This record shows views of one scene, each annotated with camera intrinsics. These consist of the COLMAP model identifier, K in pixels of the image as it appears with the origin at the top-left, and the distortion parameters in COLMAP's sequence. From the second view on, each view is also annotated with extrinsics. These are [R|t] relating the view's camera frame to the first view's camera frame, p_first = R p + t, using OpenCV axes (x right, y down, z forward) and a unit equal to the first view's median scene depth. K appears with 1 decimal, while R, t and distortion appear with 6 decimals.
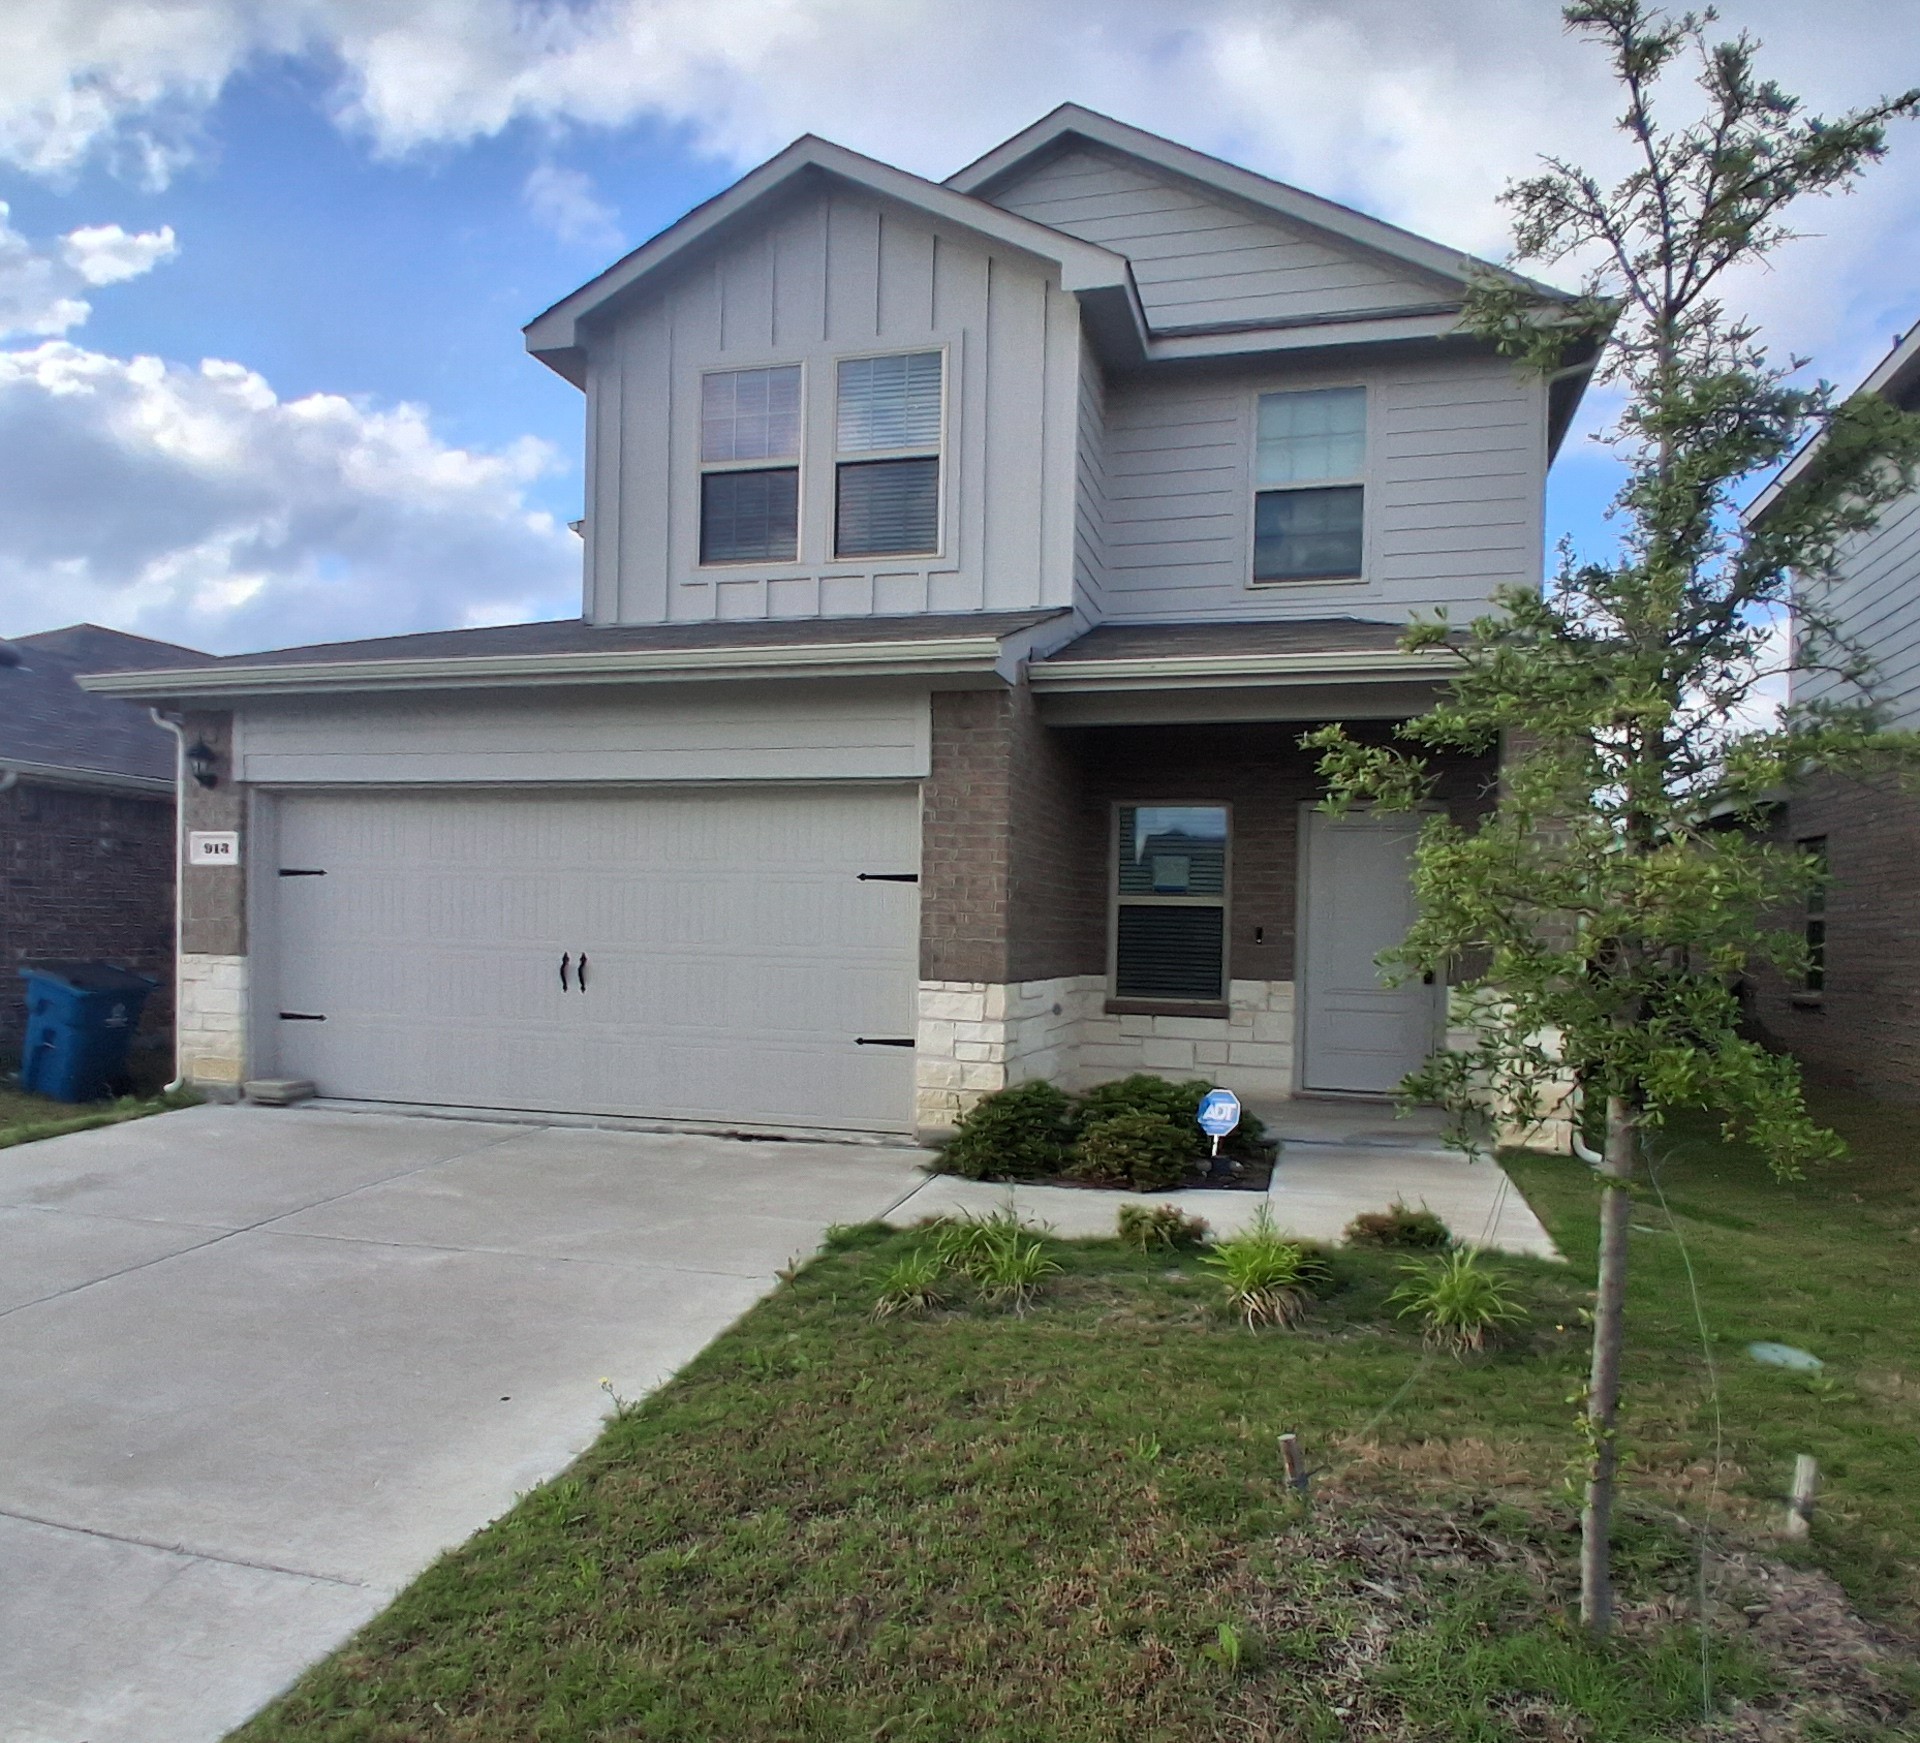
lens RADIAL K [[1360.0, 0, 958.7], [0, 1360.0, 983.3], [0, 0, 1]] dist [0.004913, 0.000968]
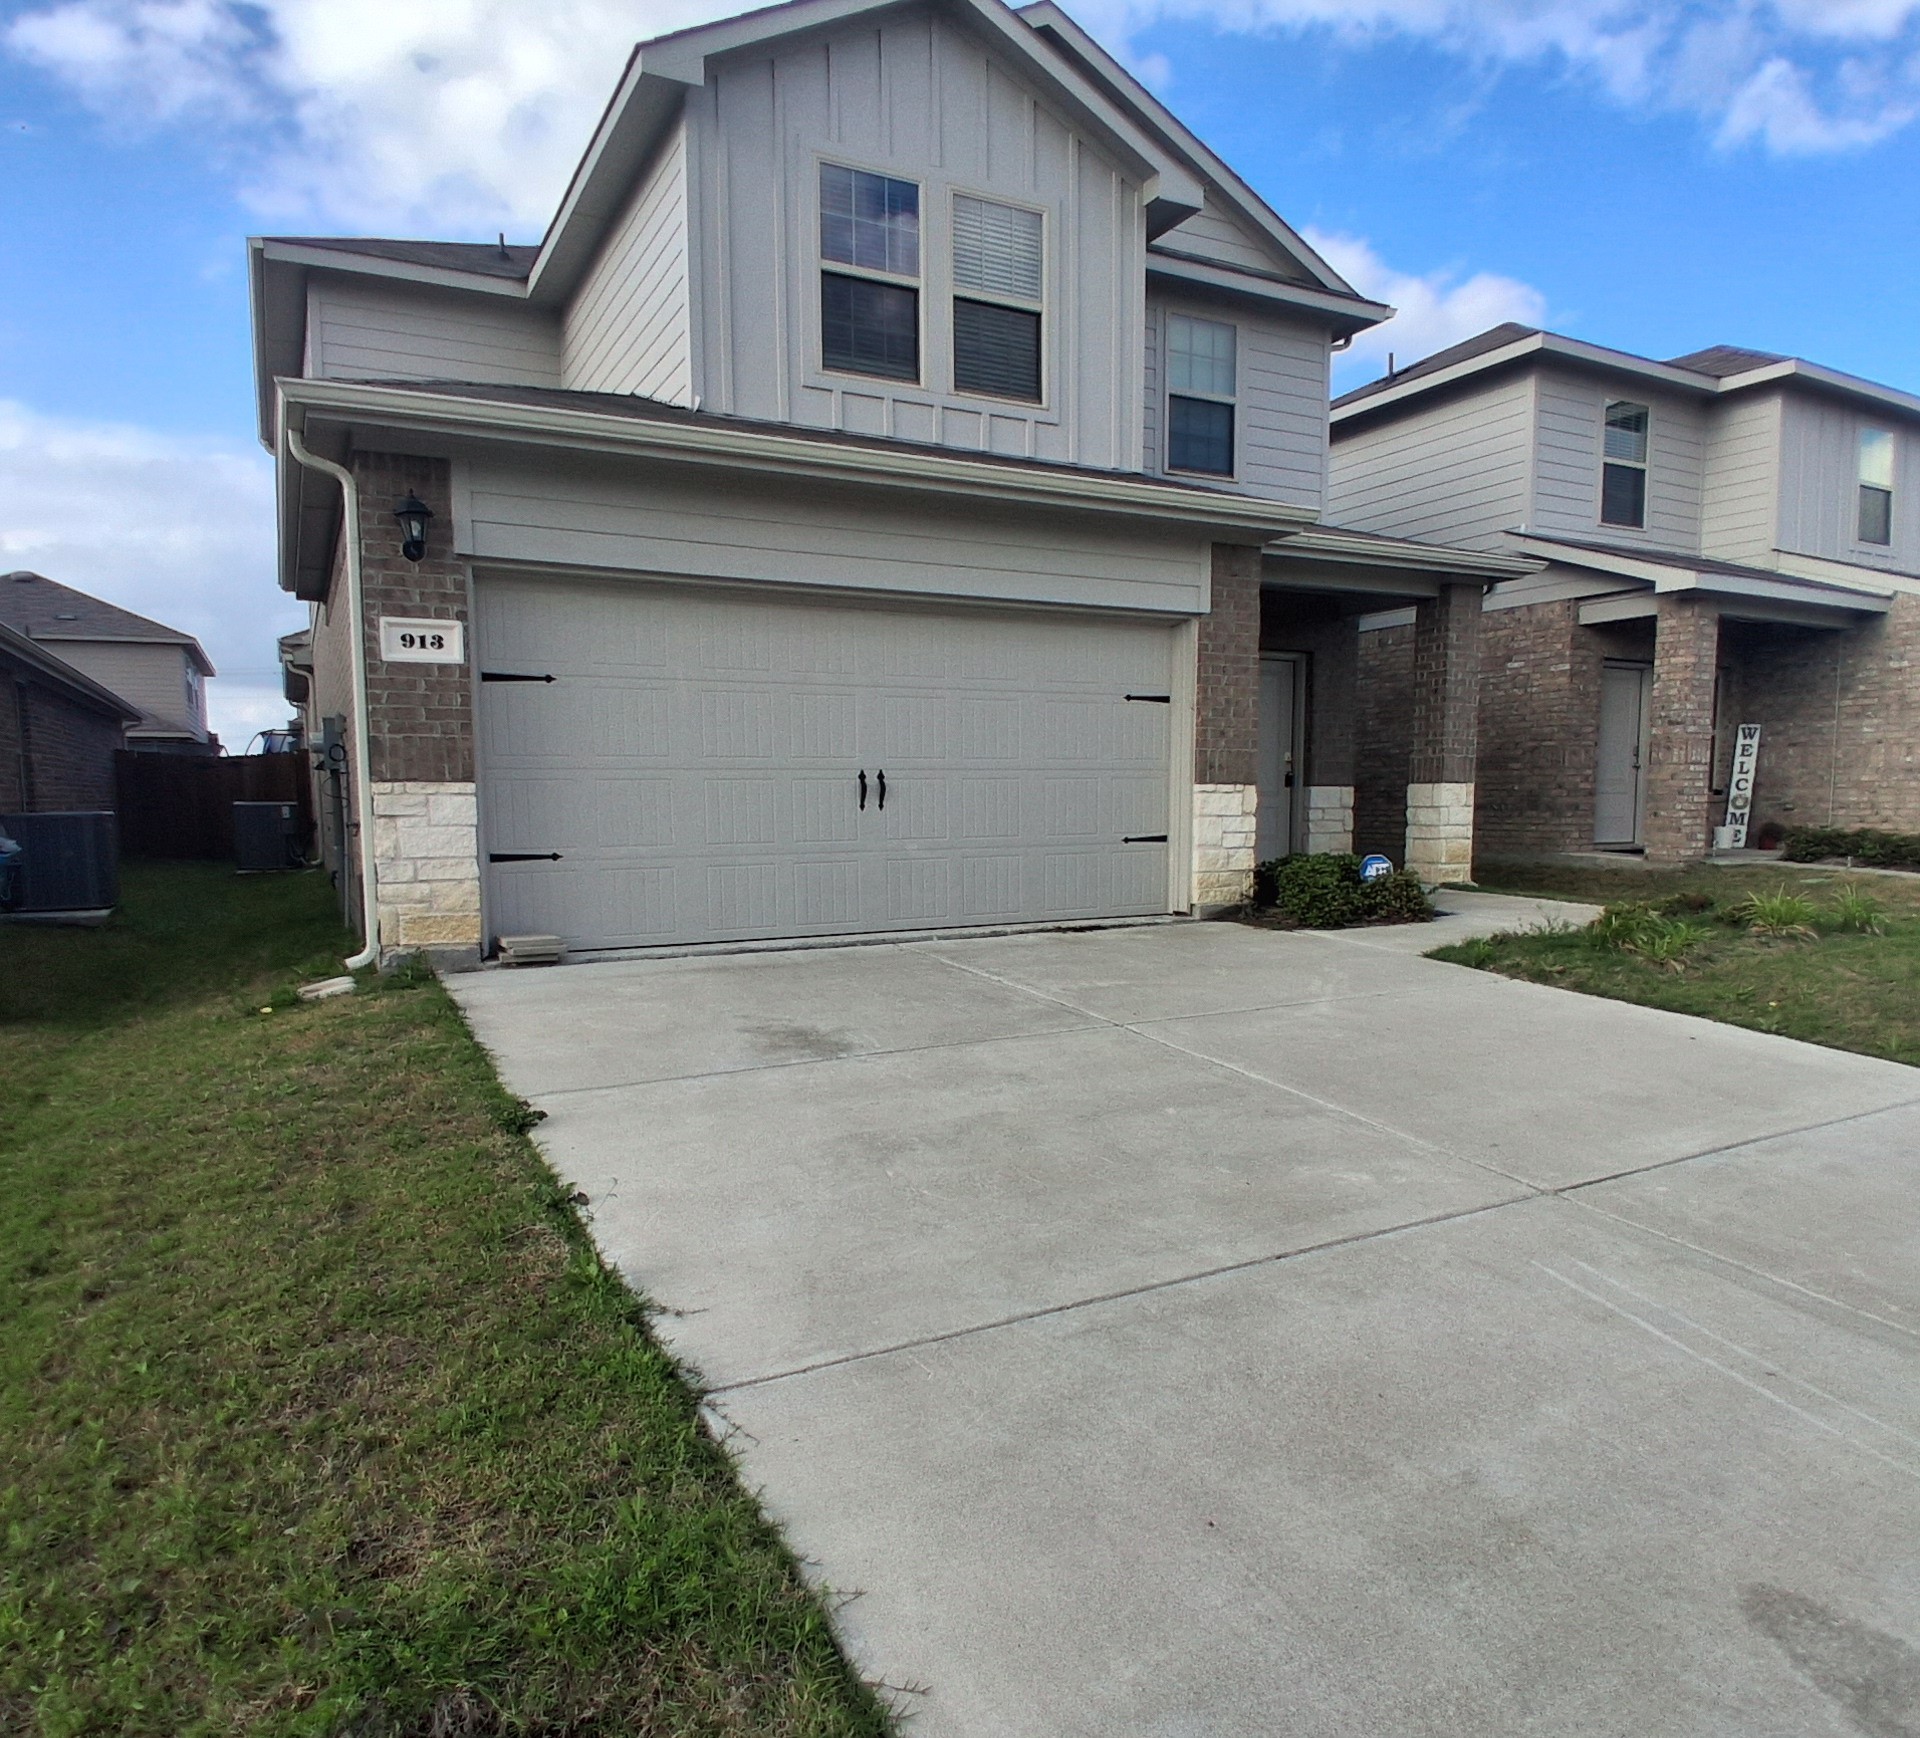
lens RADIAL K [[1282.5, 0, 963.9], [0, 1282.5, 951.8], [0, 0, 1]] dist [0.038453, -0.071555]
pose [[0.722603, -0.111626, 0.682191, -0.834925], [0.044881, 0.992370, 0.114841, 0.004315], [-0.689805, -0.052367, 0.722099, 0.259227]]
